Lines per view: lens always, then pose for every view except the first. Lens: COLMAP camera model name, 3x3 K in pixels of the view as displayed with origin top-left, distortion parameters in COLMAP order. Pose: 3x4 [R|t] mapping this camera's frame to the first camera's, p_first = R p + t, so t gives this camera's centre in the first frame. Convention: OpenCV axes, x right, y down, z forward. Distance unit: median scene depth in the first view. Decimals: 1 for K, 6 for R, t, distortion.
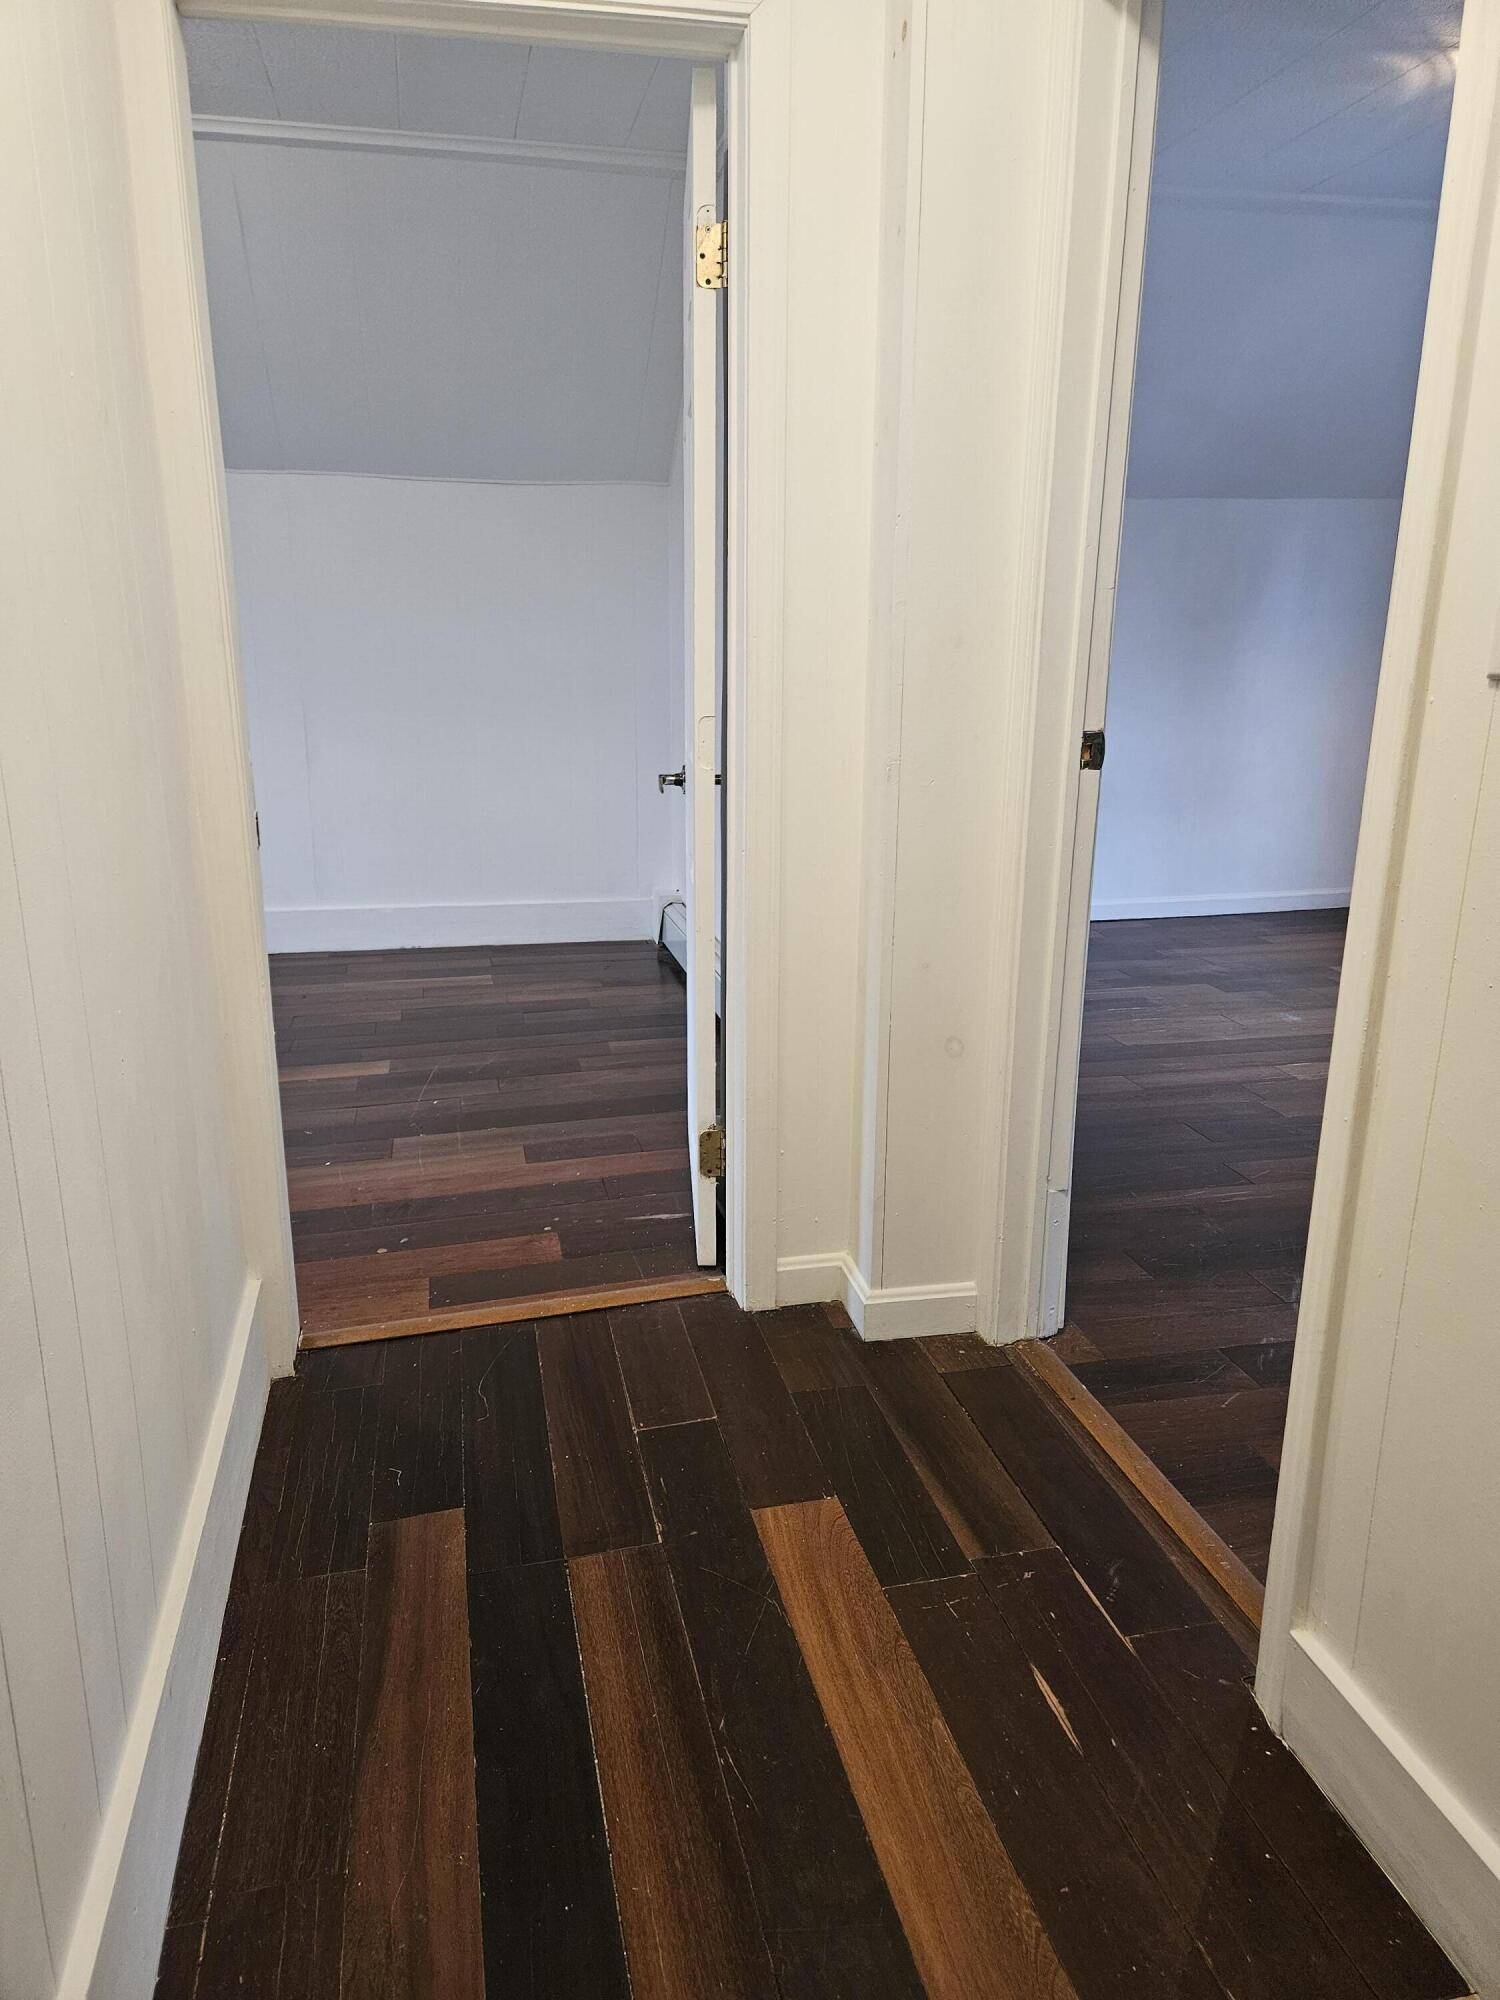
lens RADIAL K [[1316.5, 0, 747.8], [0, 1316.5, 995.0], [0, 0, 1]] dist [-0.000717, -0.000949]
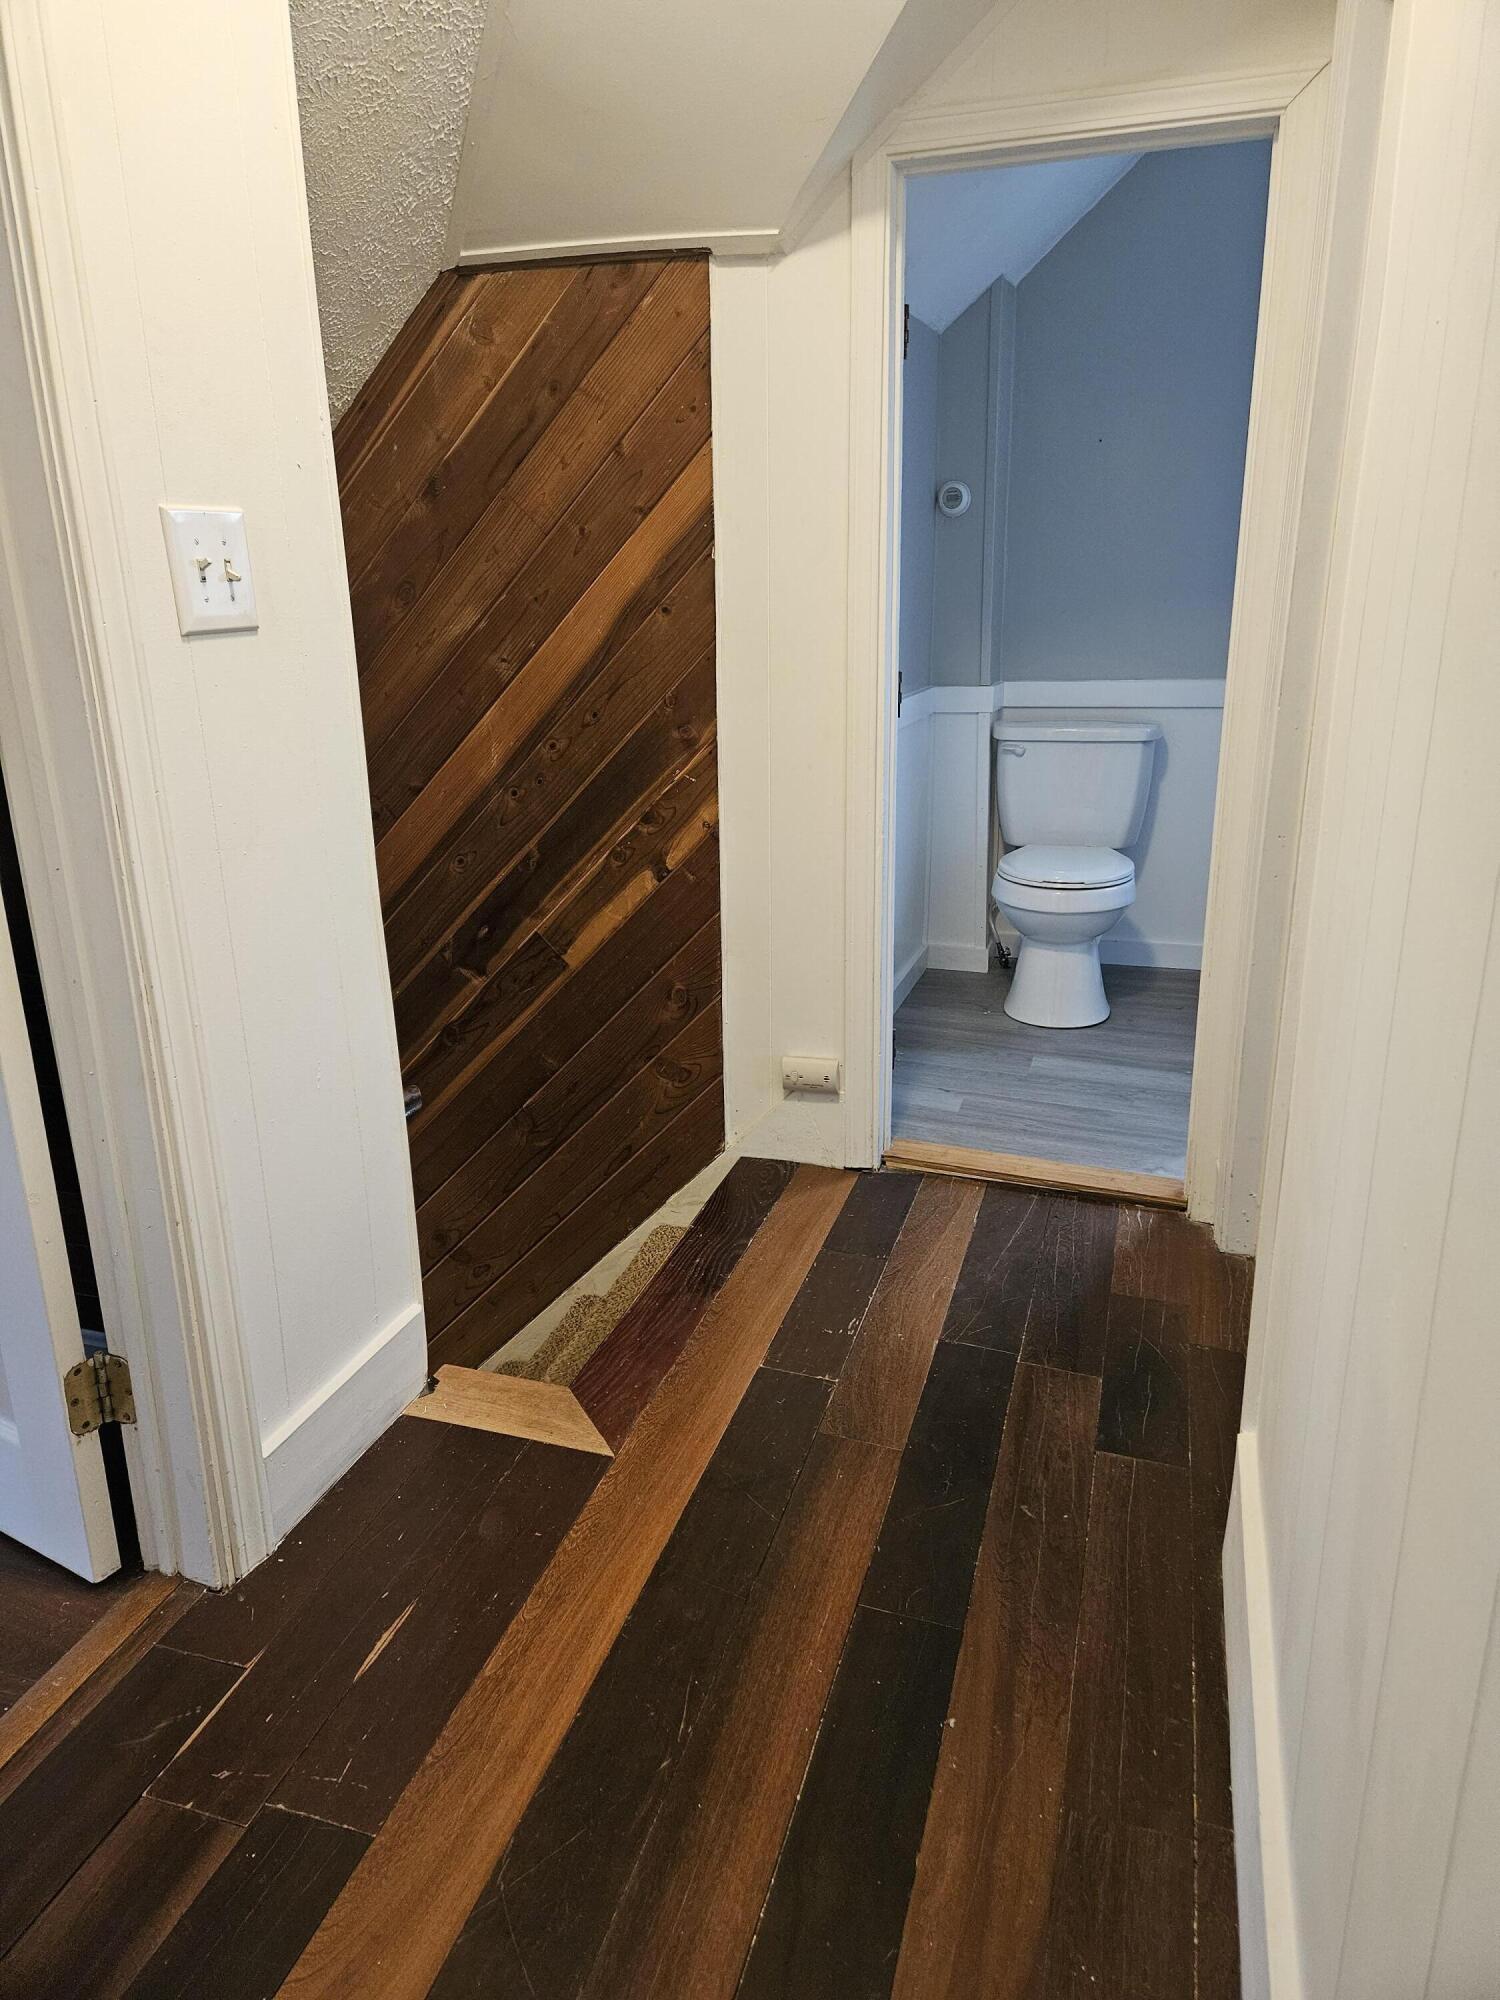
lens RADIAL K [[1316.5, 0, 747.3], [0, 1316.5, 996.9], [0, 0, 1]] dist [-0.000717, -0.000949]
pose [[-0.862315, -0.139247, 0.486851, -0.463600], [0.146680, 0.851539, 0.503354, -0.383537], [-0.484663, 0.505461, -0.713870, 1.406686]]
